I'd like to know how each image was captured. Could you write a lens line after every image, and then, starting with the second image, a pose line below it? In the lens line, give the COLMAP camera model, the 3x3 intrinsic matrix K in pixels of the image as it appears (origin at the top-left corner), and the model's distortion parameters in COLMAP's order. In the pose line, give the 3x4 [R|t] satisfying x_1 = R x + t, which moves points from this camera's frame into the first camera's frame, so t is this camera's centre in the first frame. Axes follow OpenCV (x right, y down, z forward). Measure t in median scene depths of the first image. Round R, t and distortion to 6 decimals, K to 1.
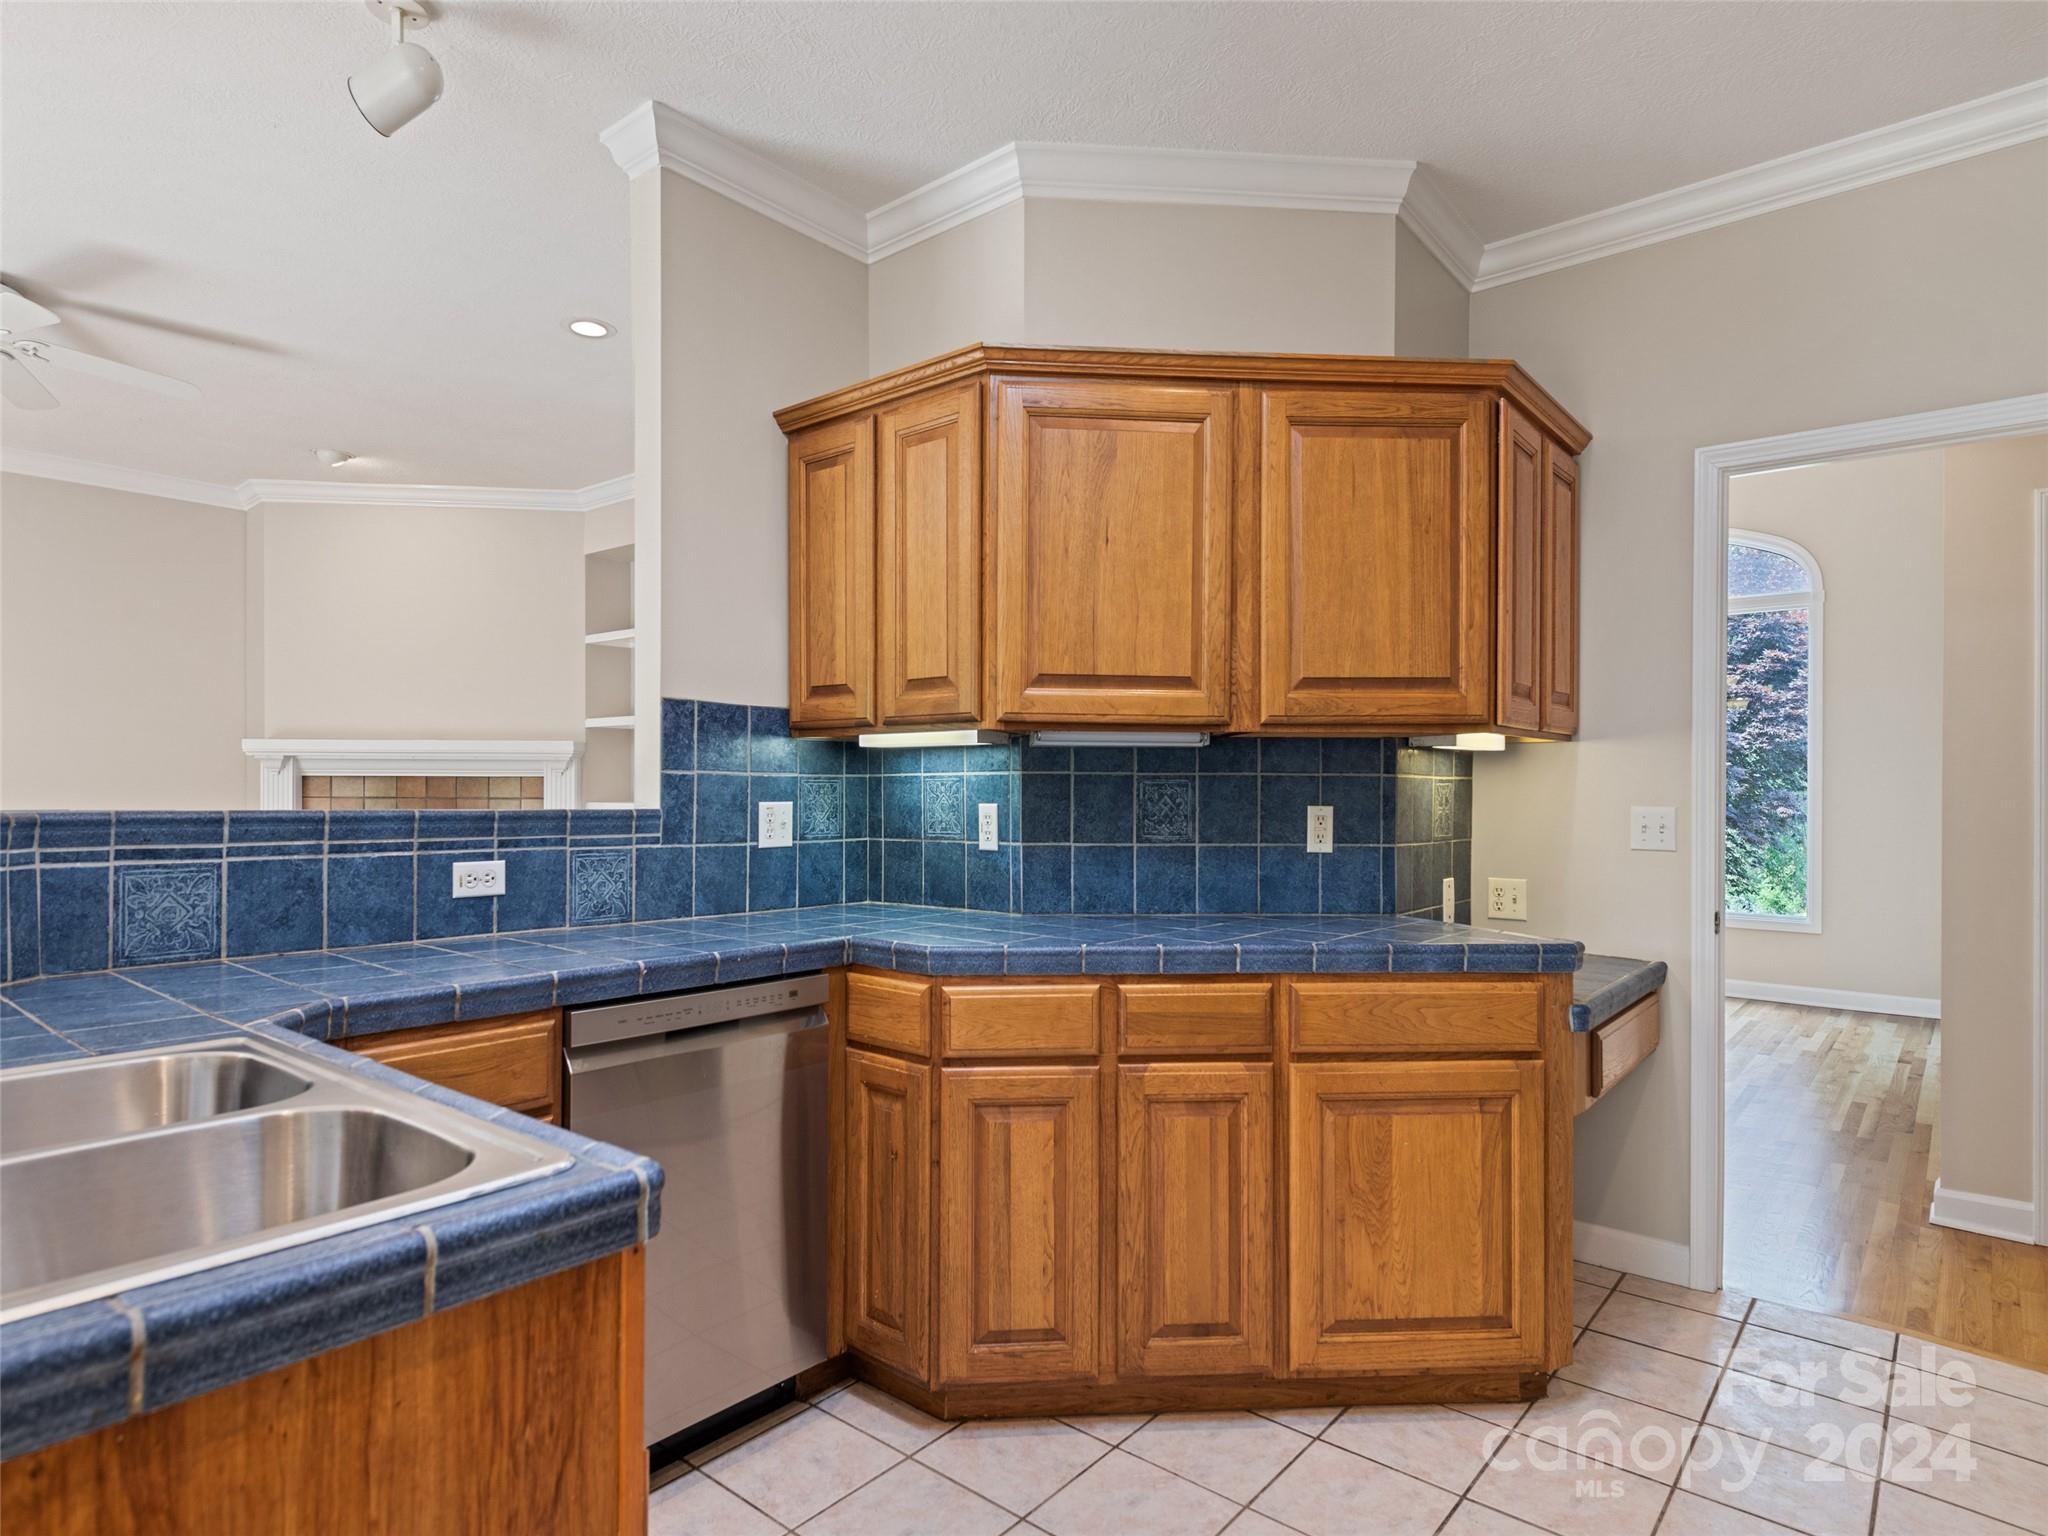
lens RADIAL K [[1131.2, 0, 1006.7], [0, 1131.2, 786.2], [0, 0, 1]] dist [0.008188, -0.005618]
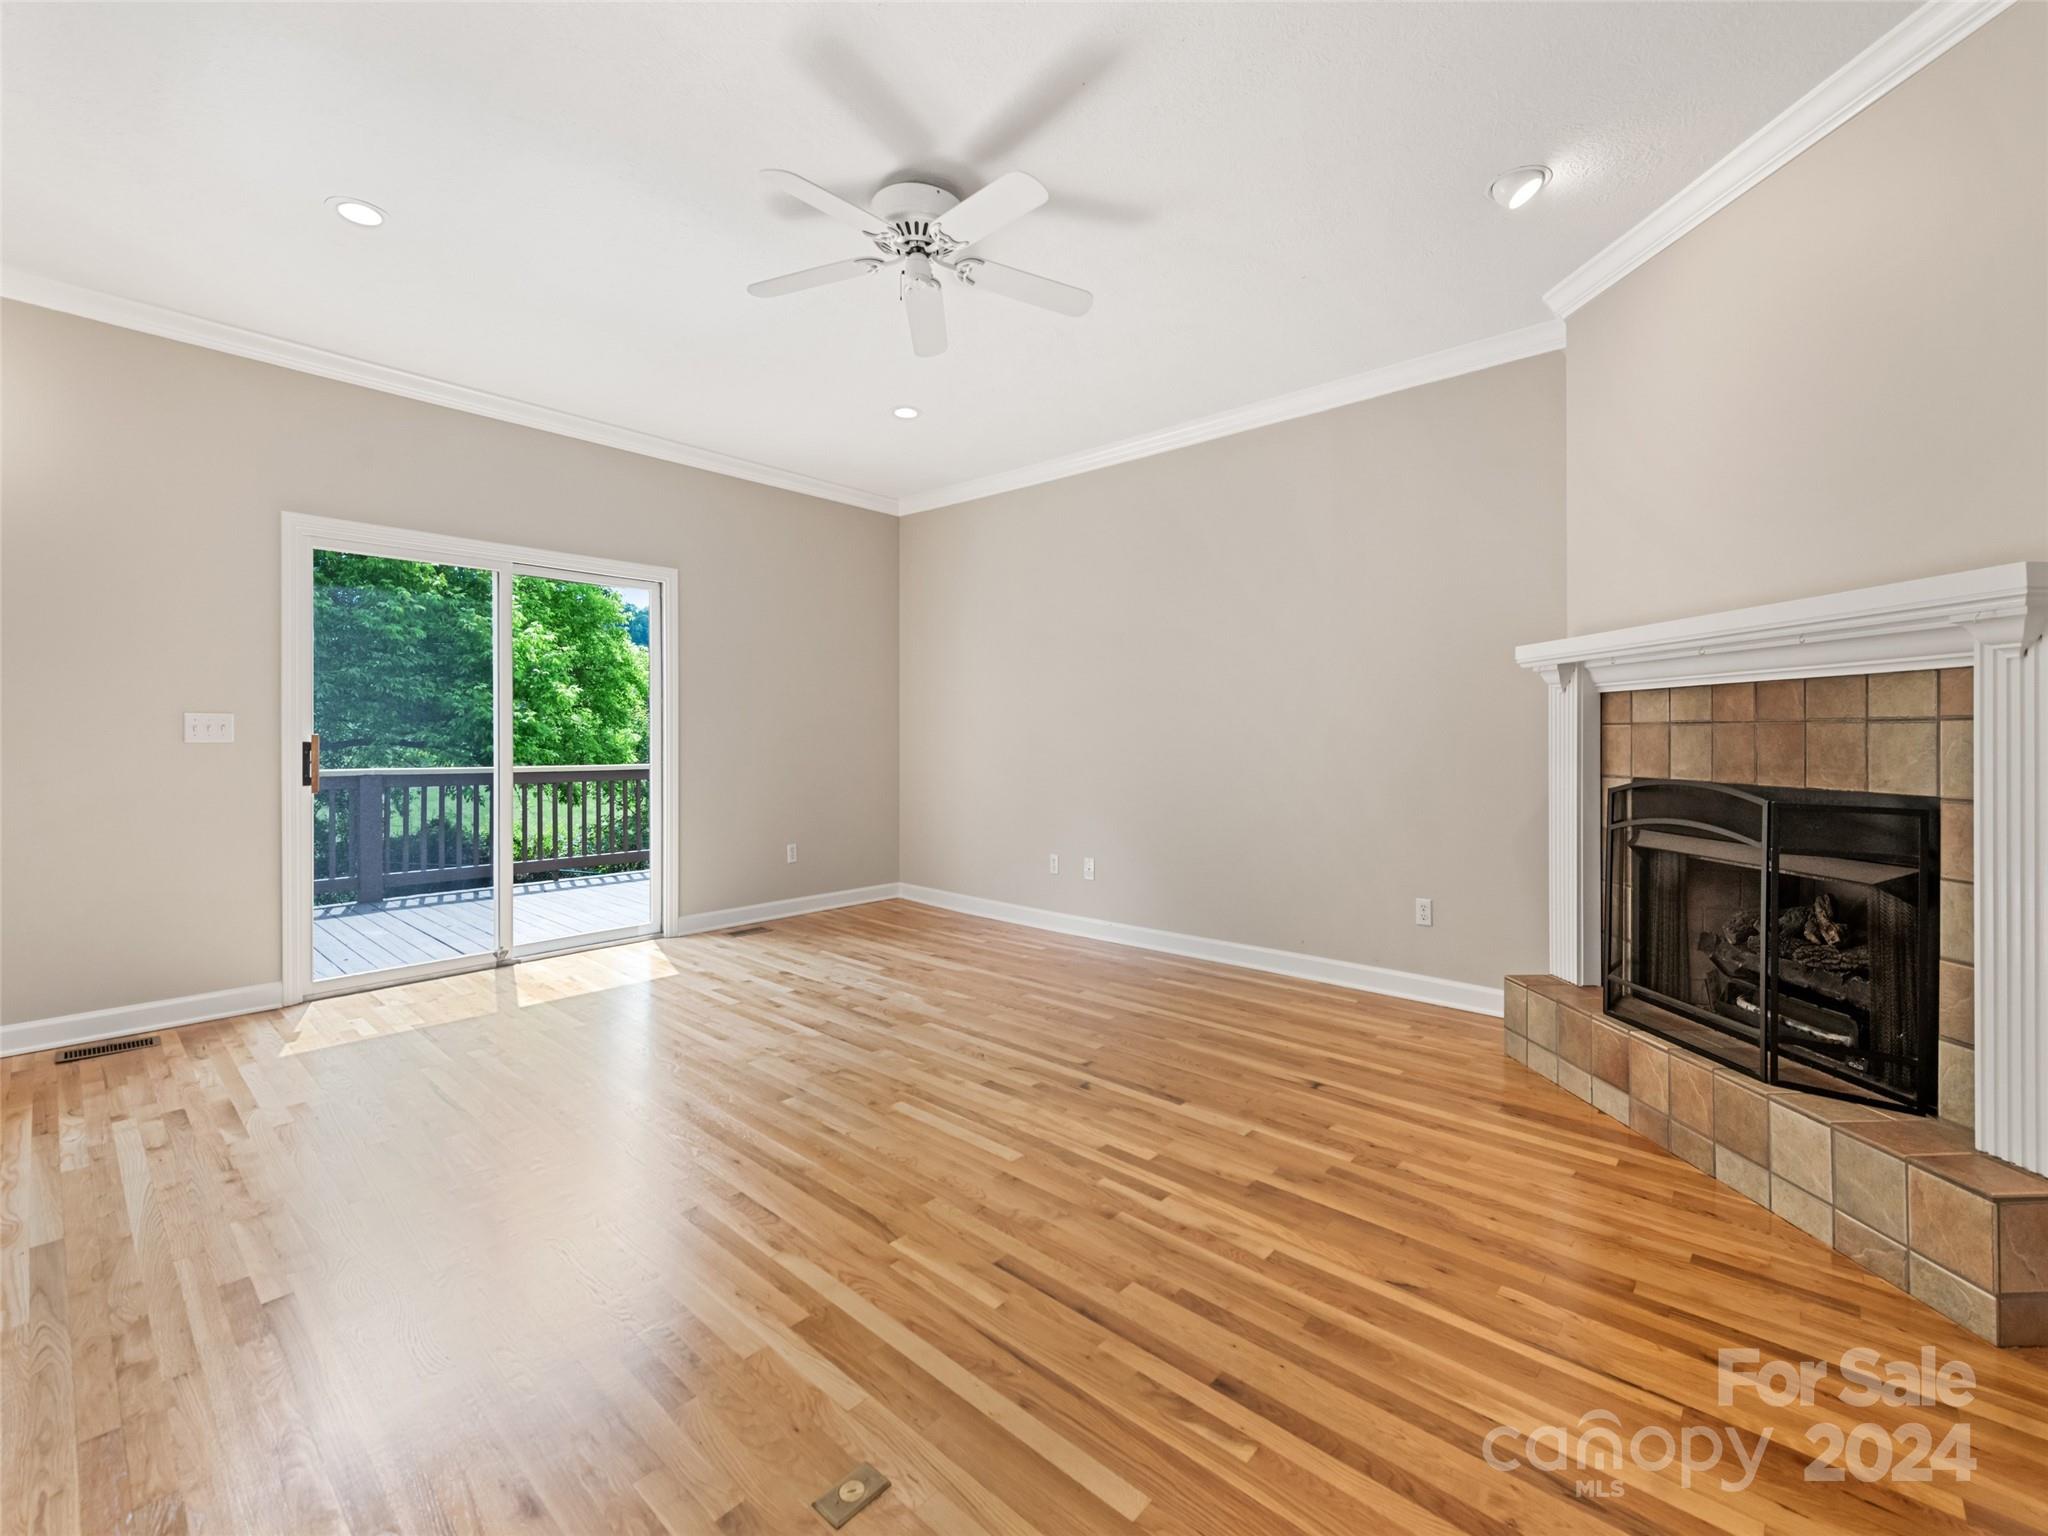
lens RADIAL K [[927.0, 0, 991.3], [0, 927.0, 730.2], [0, 0, 1]] dist [0.007328, 0.000076]
pose [[-0.034078, -0.010930, -0.999359, -0.141003], [0.004837, 0.999927, -0.011101, 0.040146], [0.999407, -0.005212, -0.034023, 1.486204]]
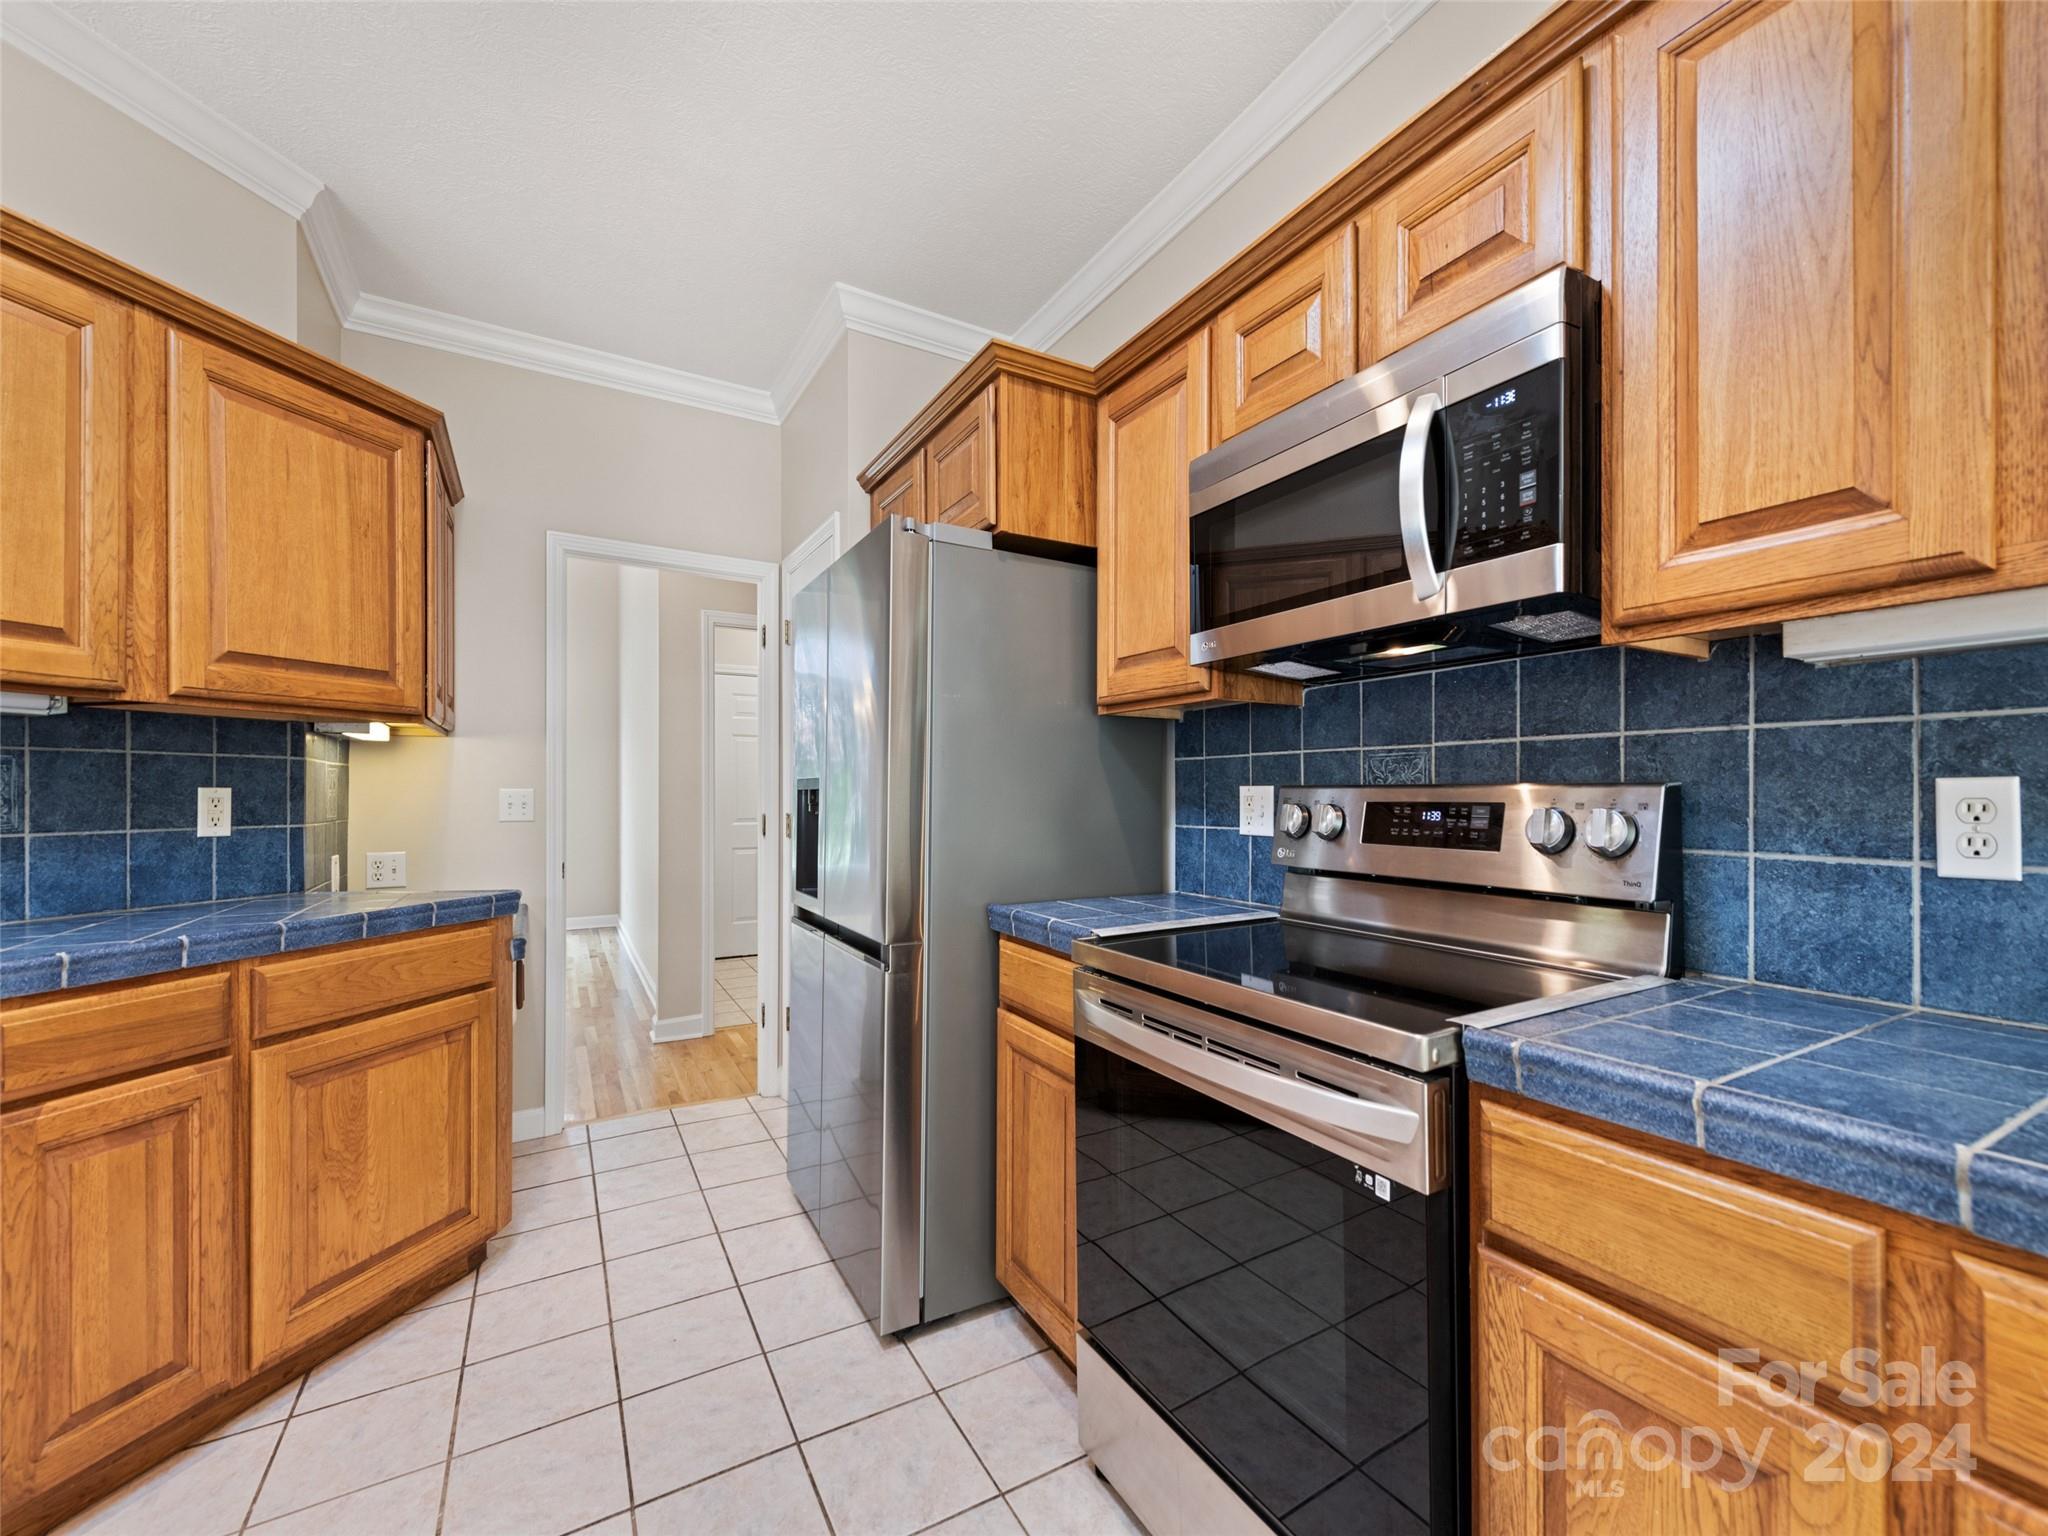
lens RADIAL K [[822.5, 0, 1011.8], [0, 822.5, 790.3], [0, 0, 1]] dist [0.007718, -0.001007]
pose [[0.345422, -0.004430, 0.938437, -0.164512], [-0.001254, 0.999986, 0.005182, 0.017001], [-0.938447, -0.002967, 0.345411, 0.135872]]
